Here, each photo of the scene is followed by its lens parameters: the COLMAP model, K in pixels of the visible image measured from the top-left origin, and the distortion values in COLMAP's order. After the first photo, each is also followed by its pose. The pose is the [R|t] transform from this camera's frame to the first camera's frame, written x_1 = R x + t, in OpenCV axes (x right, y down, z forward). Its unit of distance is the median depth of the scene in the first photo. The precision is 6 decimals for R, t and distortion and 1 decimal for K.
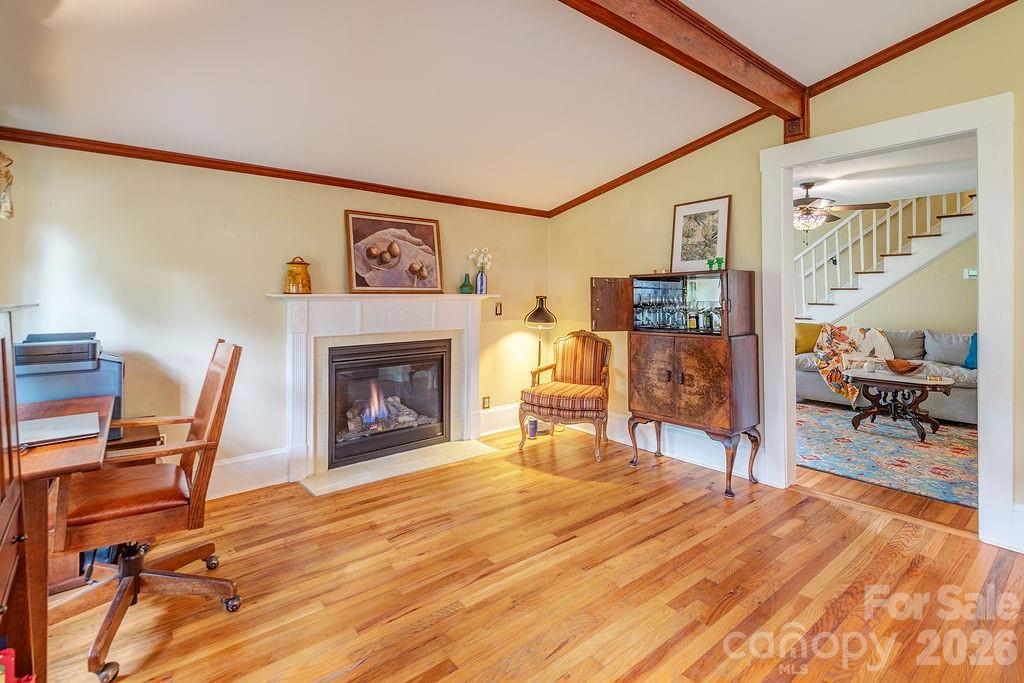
lens RADIAL K [[483.6, 0, 514.7], [0, 483.6, 298.5], [0, 0, 1]] dist [0.012121, -0.008218]
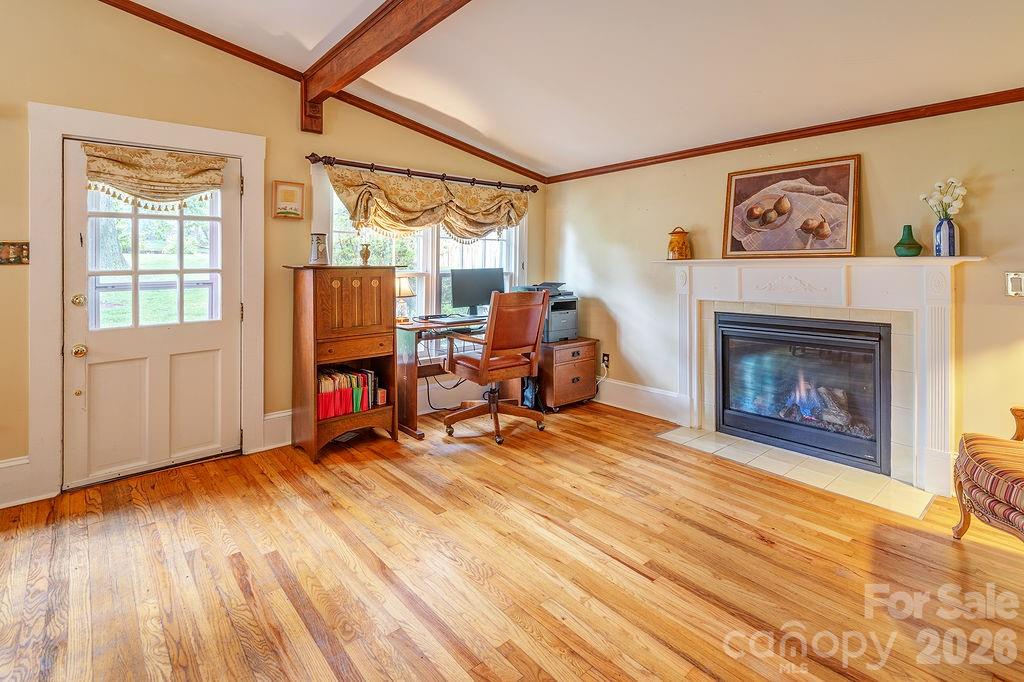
lens RADIAL K [[483.6, 0, 514.2], [0, 483.6, 265.8], [0, 0, 1]] dist [0.012121, -0.008218]
pose [[0.031737, 0.004535, -0.999486, 0.591658], [-0.000775, 0.999990, 0.004512, -0.000114], [0.999496, 0.000631, 0.031741, 0.516902]]
